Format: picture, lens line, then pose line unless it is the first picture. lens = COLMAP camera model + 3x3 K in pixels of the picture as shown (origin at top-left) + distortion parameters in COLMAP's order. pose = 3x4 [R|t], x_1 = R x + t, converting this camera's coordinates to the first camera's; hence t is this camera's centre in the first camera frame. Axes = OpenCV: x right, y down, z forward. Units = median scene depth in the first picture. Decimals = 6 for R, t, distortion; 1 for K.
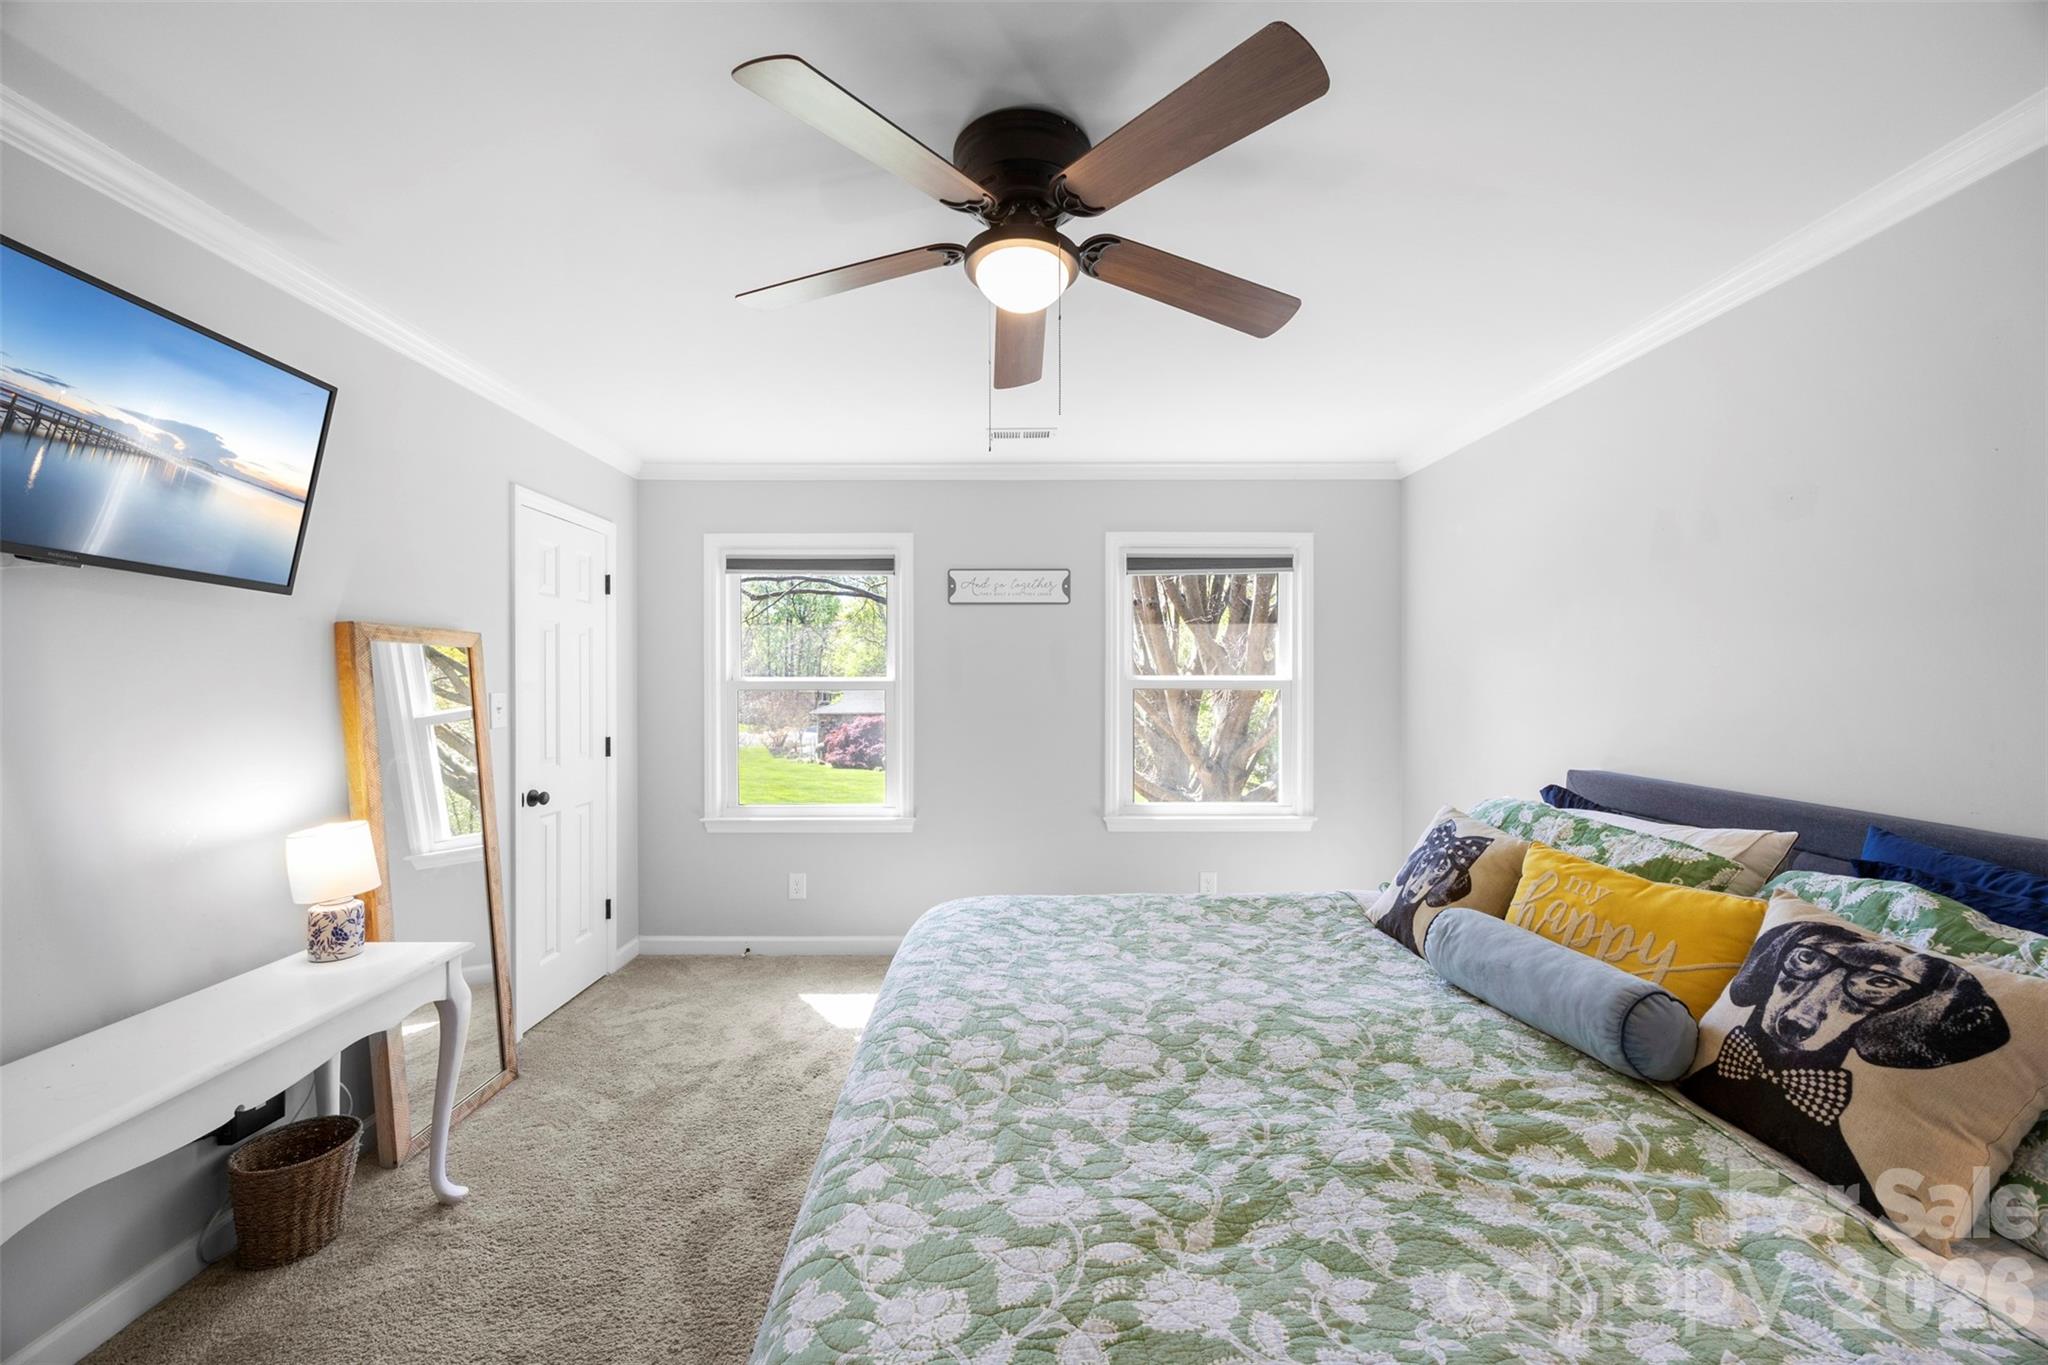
lens RADIAL K [[774.9, 0, 1022.4], [0, 774.9, 691.3], [0, 0, 1]] dist [-0.001670, 0.000163]
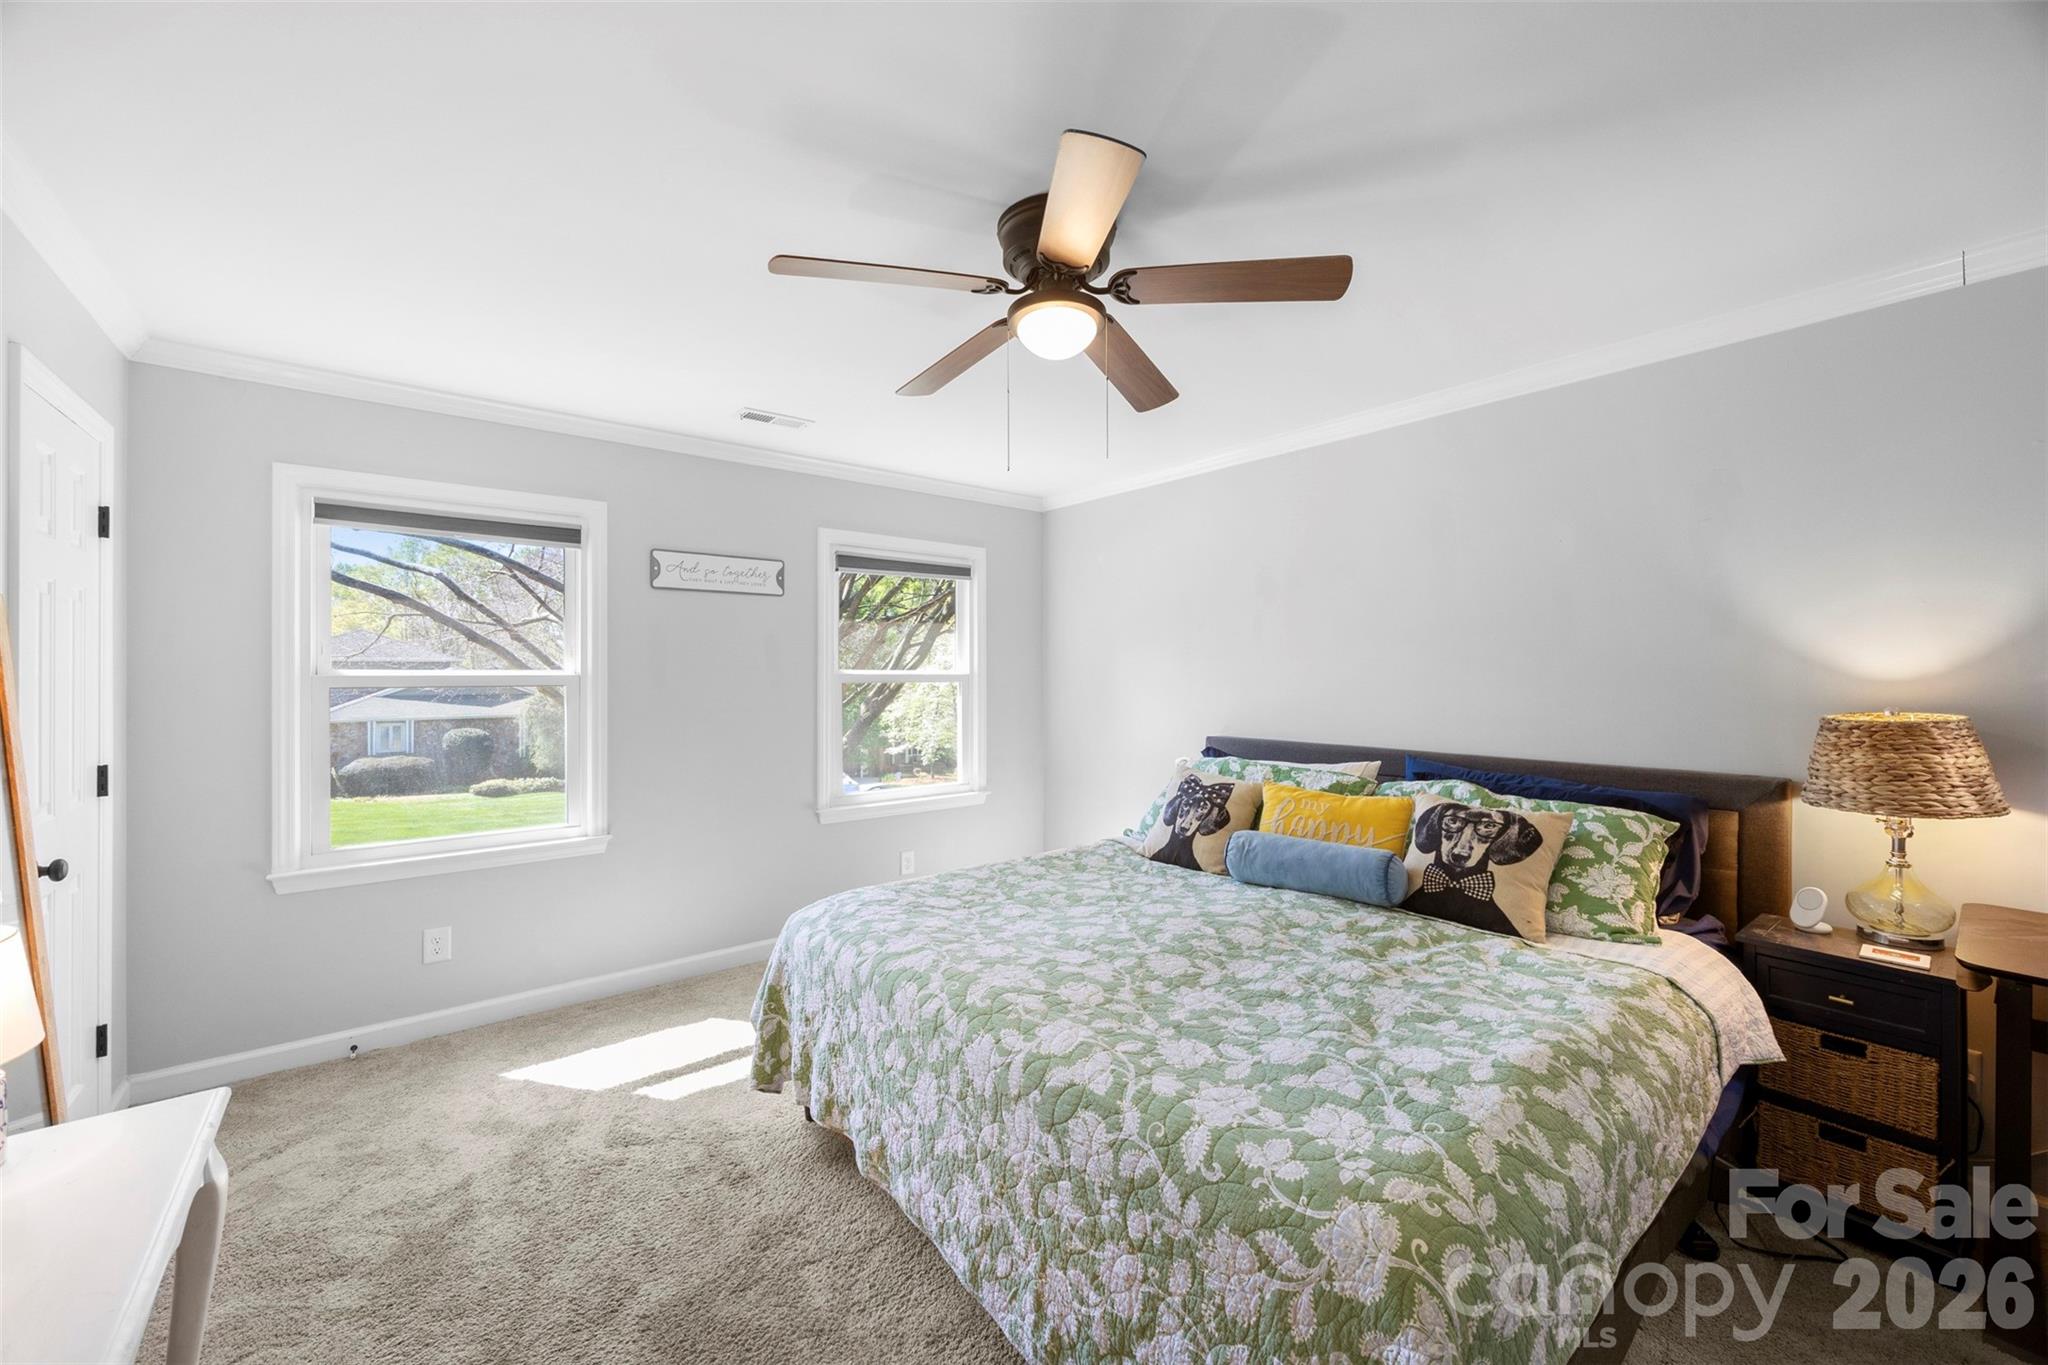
lens RADIAL K [[775.6, 0, 1016.5], [0, 775.6, 679.5], [0, 0, 1]] dist [-0.002662, 0.000058]
pose [[0.786826, -0.003767, 0.617164, -0.864512], [0.007687, 0.999964, -0.003697, -0.004620], [-0.617128, 0.007653, 0.786826, 0.137553]]
